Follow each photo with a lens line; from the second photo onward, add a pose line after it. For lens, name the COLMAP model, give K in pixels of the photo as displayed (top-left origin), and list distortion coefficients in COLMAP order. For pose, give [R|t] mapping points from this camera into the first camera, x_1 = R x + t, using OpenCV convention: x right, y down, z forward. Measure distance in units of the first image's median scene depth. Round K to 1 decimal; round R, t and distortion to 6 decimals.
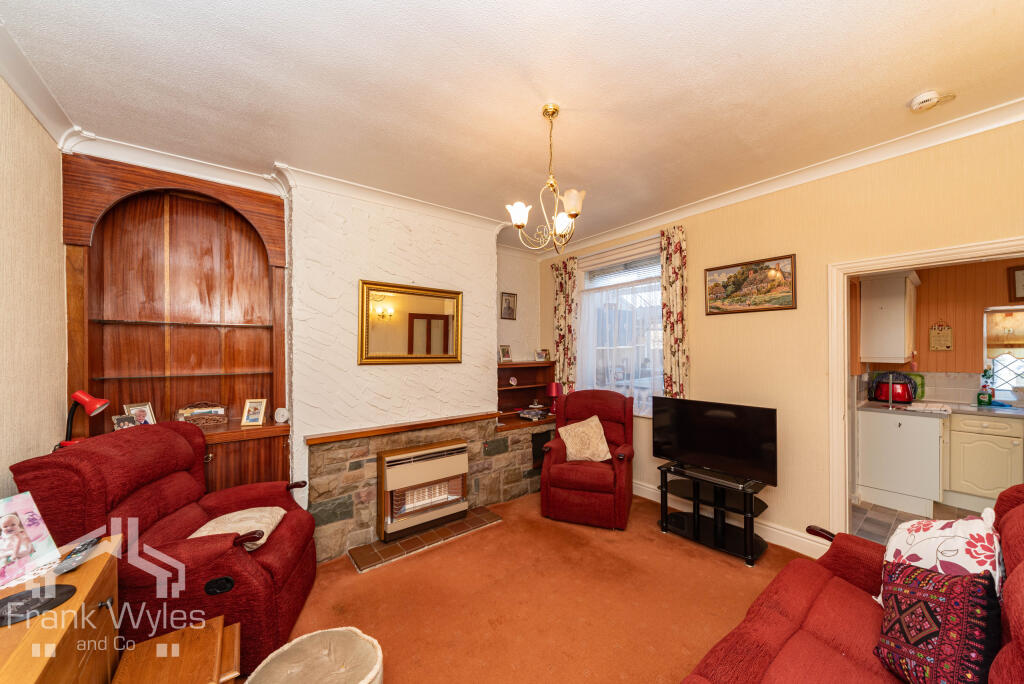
lens RADIAL K [[365.6, 0, 514.5], [0, 365.6, 351.1], [0, 0, 1]] dist [-0.002278, -0.000296]
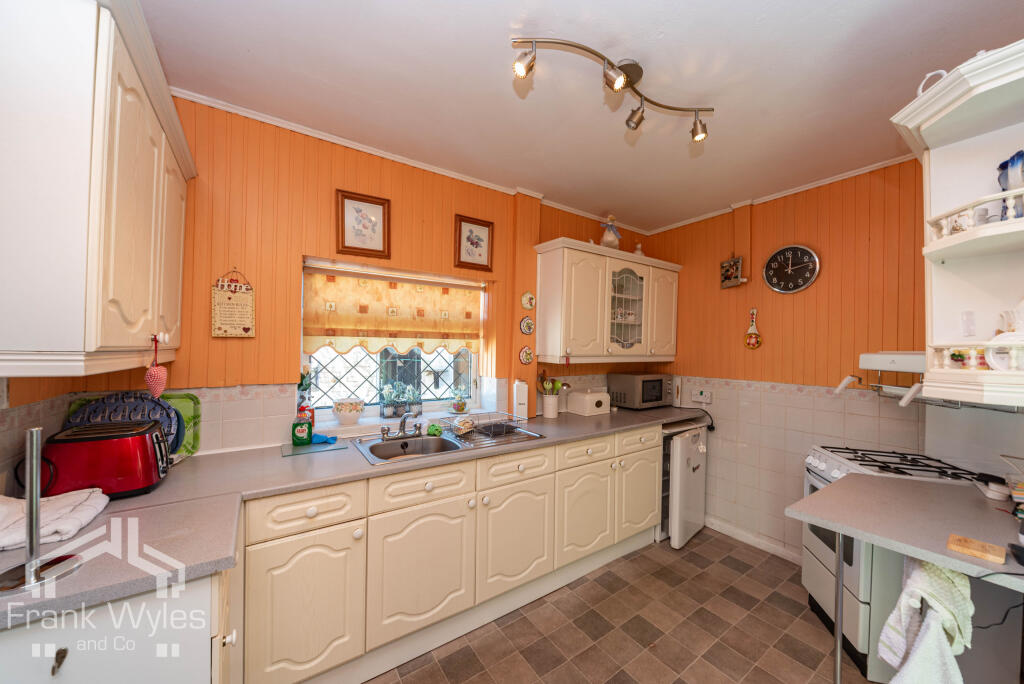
lens RADIAL K [[365.6, 0, 513.6], [0, 365.6, 349.8], [0, 0, 1]] dist [-0.002278, -0.000296]
pose [[0.060577, 0.005080, 0.998151, 0.779418], [-0.013831, 0.999895, -0.004250, 0.012296], [-0.998068, -0.013548, 0.060641, 0.659615]]
